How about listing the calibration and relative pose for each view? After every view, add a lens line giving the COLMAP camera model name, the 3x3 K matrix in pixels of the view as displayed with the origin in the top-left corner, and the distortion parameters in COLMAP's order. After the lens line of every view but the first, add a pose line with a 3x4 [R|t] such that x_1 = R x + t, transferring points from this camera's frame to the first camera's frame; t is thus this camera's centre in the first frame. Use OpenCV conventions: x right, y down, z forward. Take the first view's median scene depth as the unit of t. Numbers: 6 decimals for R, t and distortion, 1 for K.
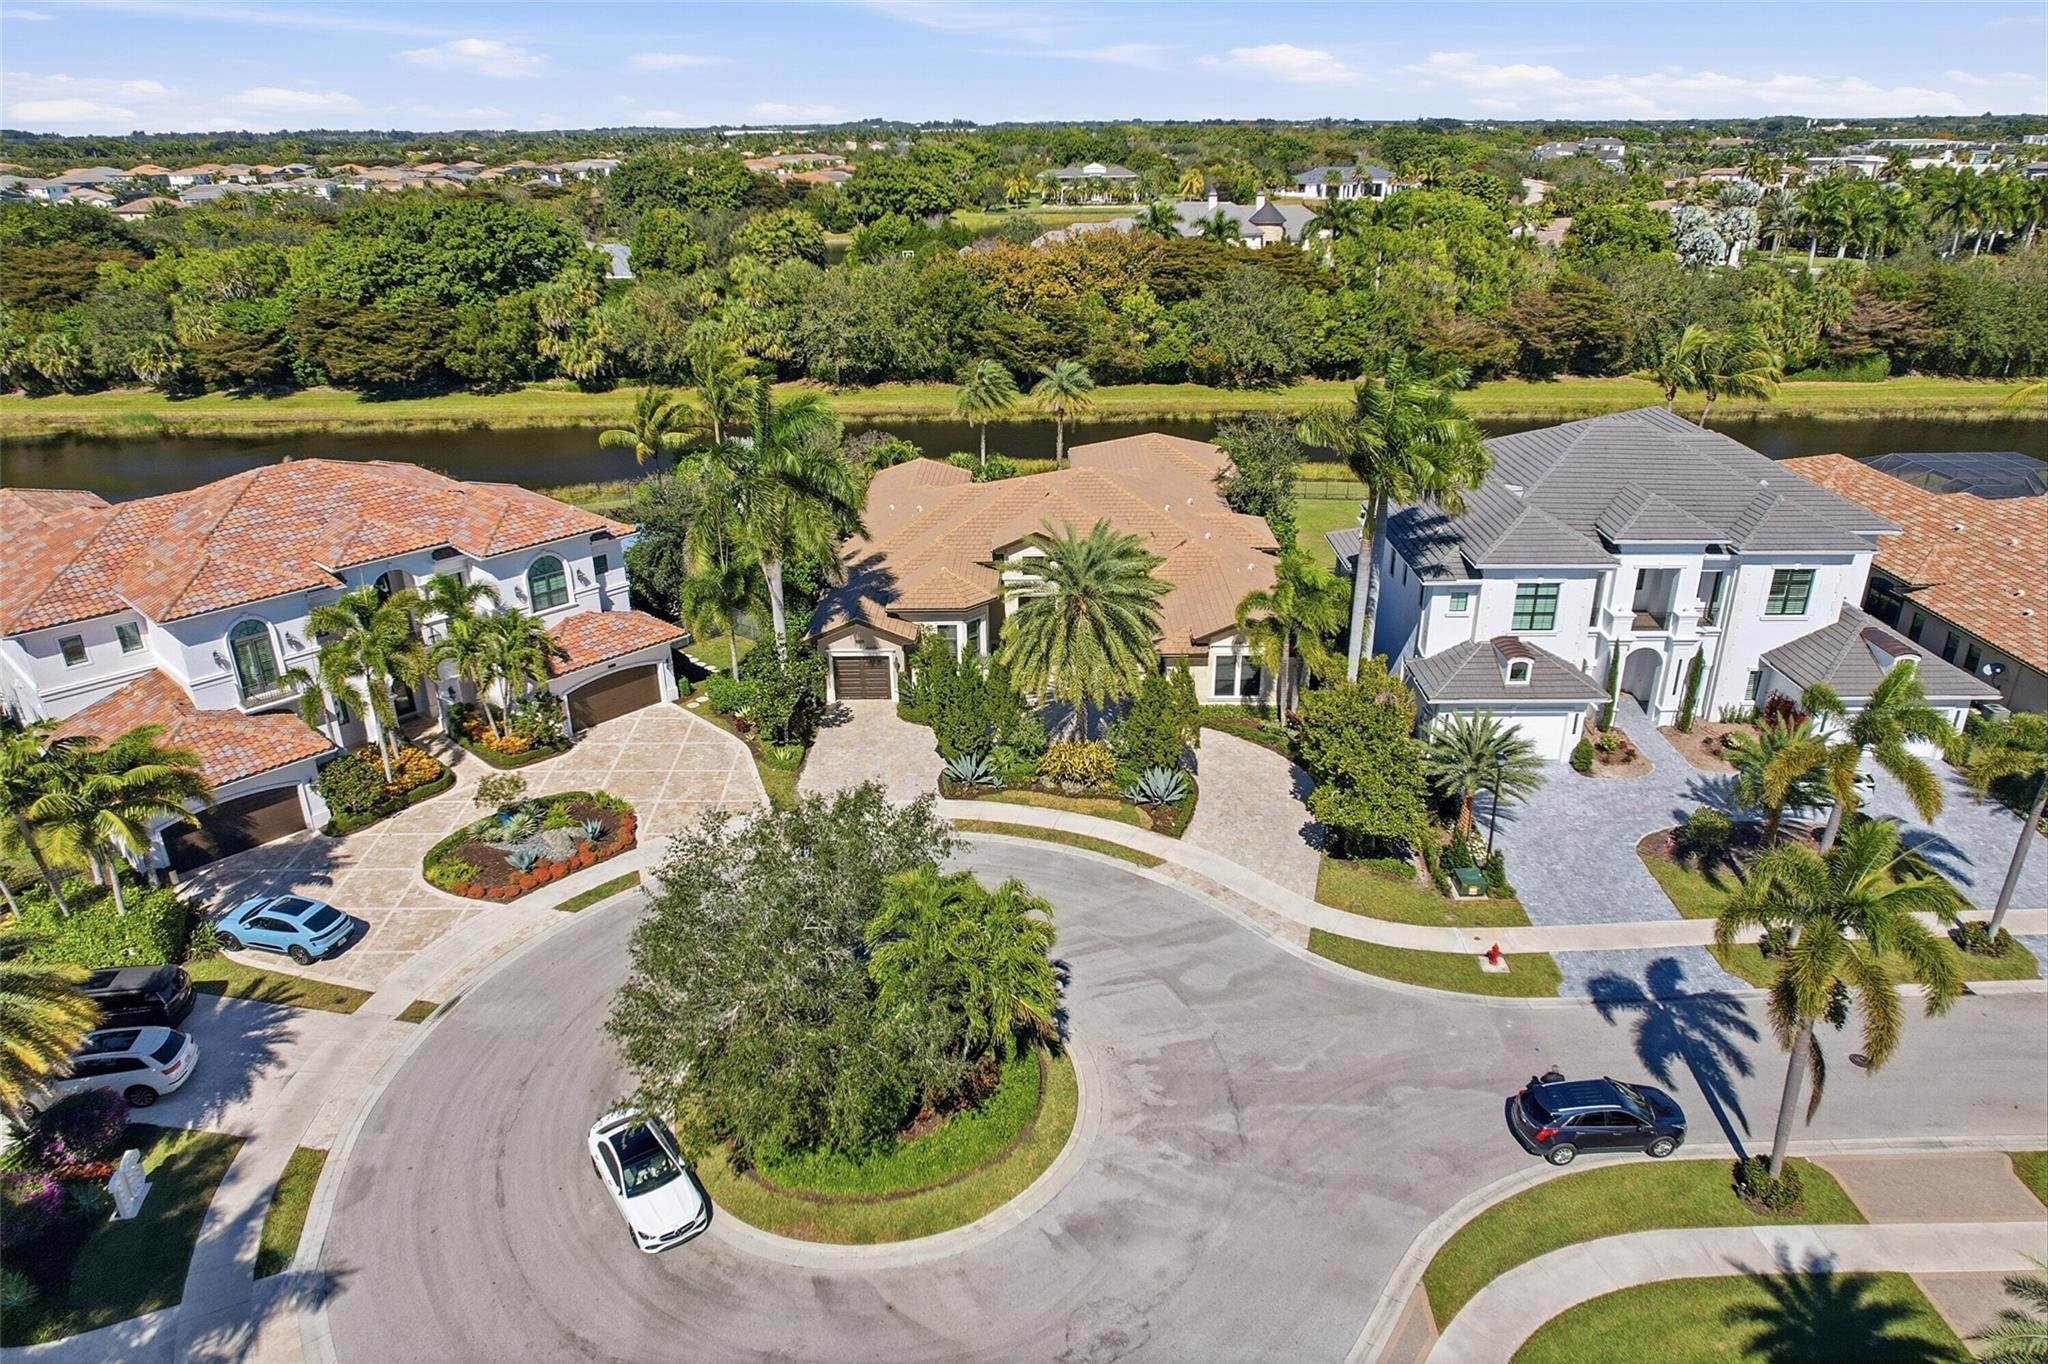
lens RADIAL K [[1301.5, 0, 1024.0], [0, 1301.5, 682.0], [0, 0, 1]] dist [-0.081925, 0.072799]
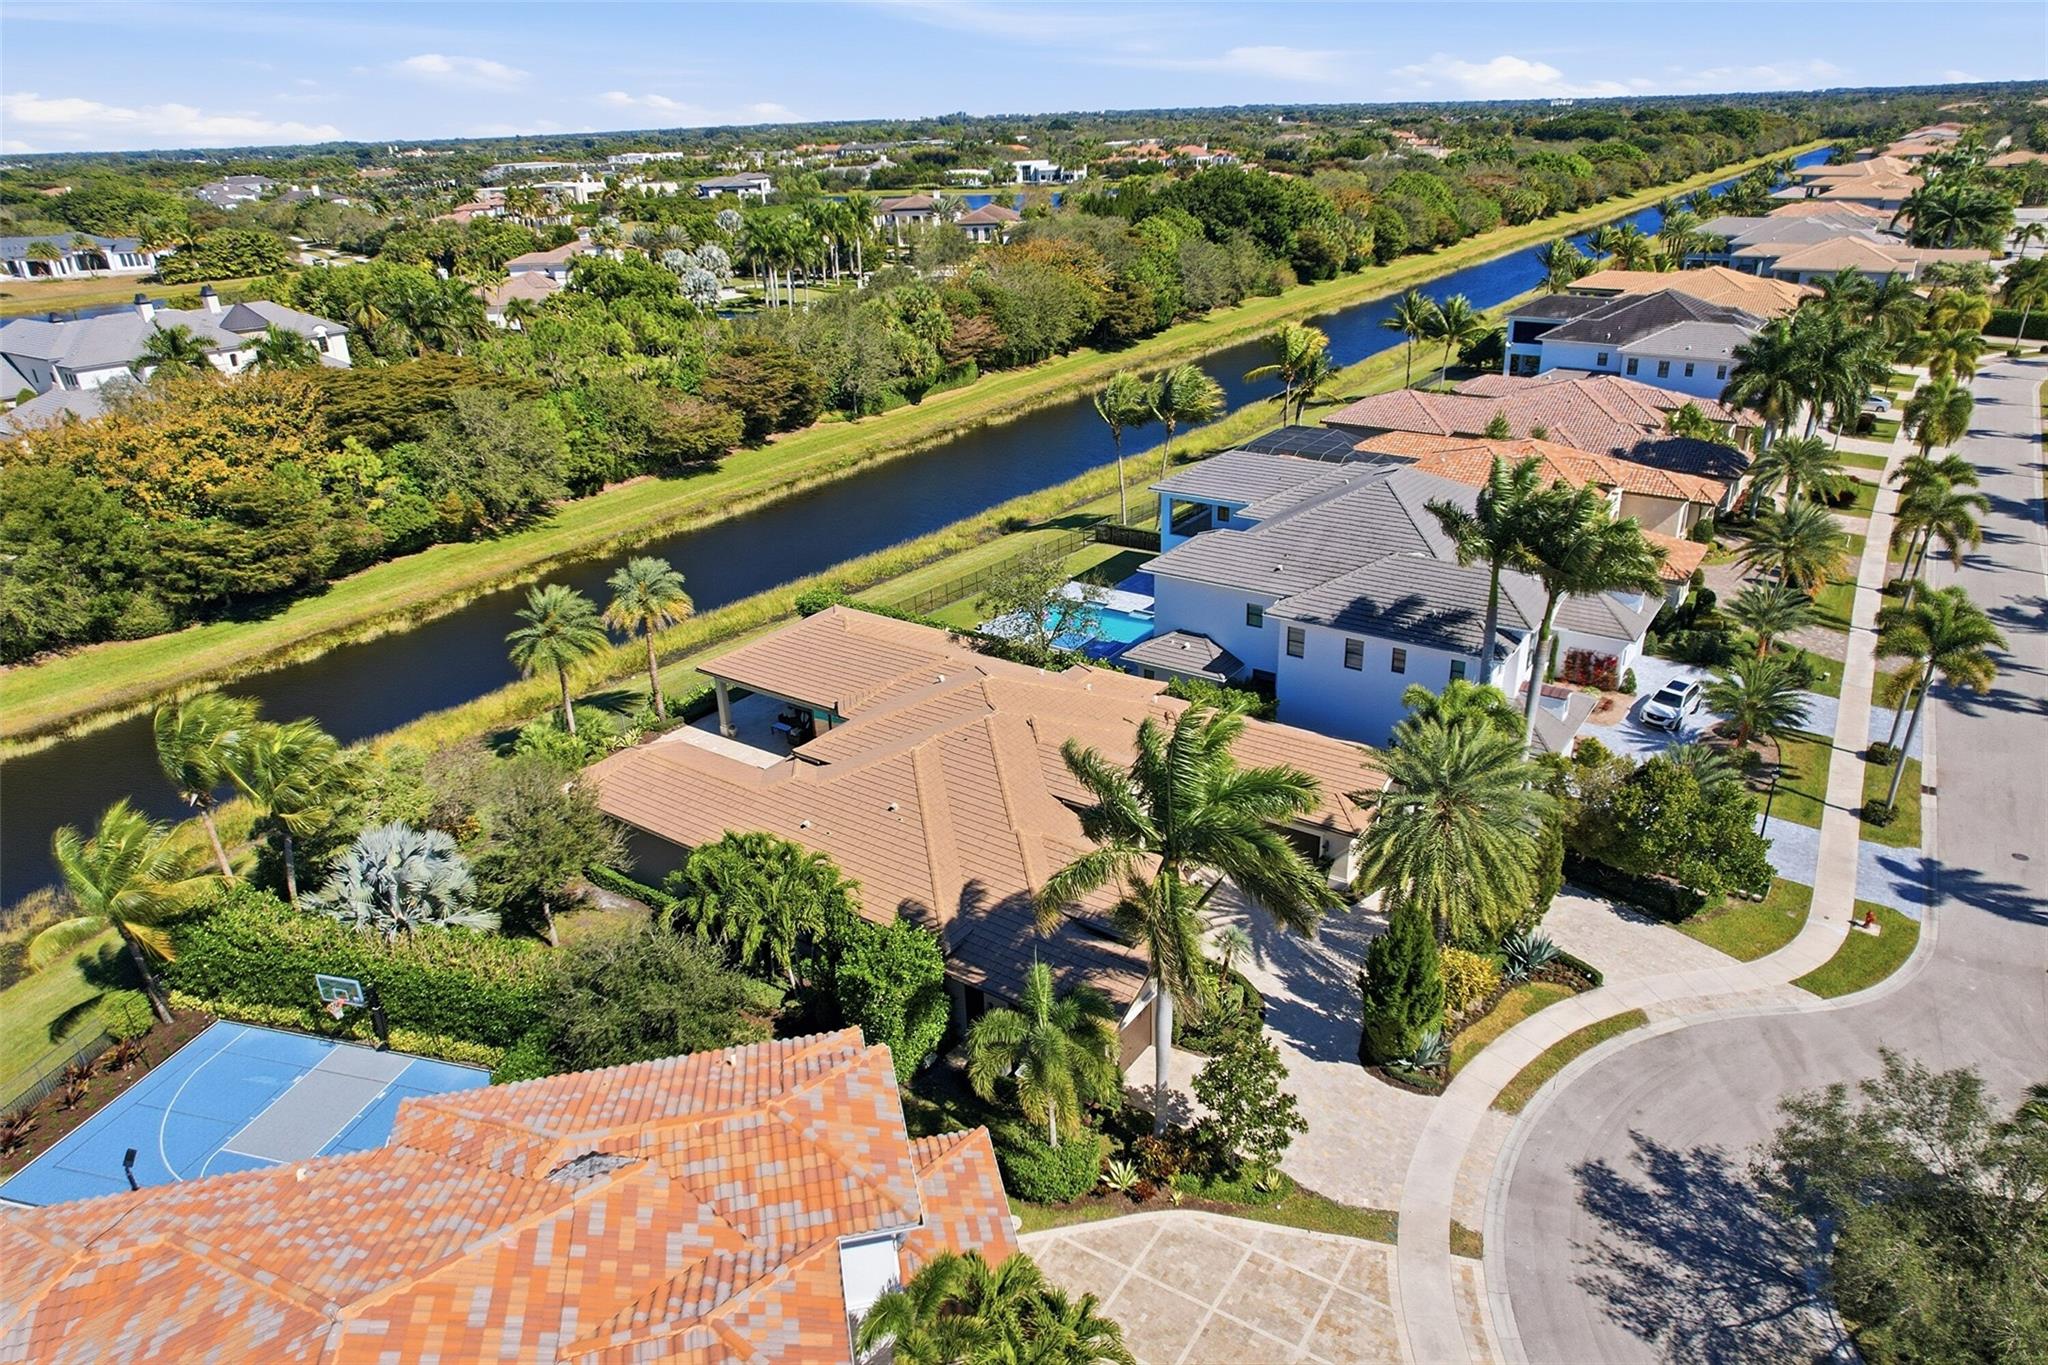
lens RADIAL K [[1301.5, 0, 1024.0], [0, 1301.5, 682.5], [0, 0, 1]] dist [-0.081925, 0.072799]
pose [[0.567807, -0.341817, 0.748837, -0.307256], [0.354815, 0.922491, 0.152044, -0.155620], [-0.742766, 0.179367, 0.645079, 0.257702]]
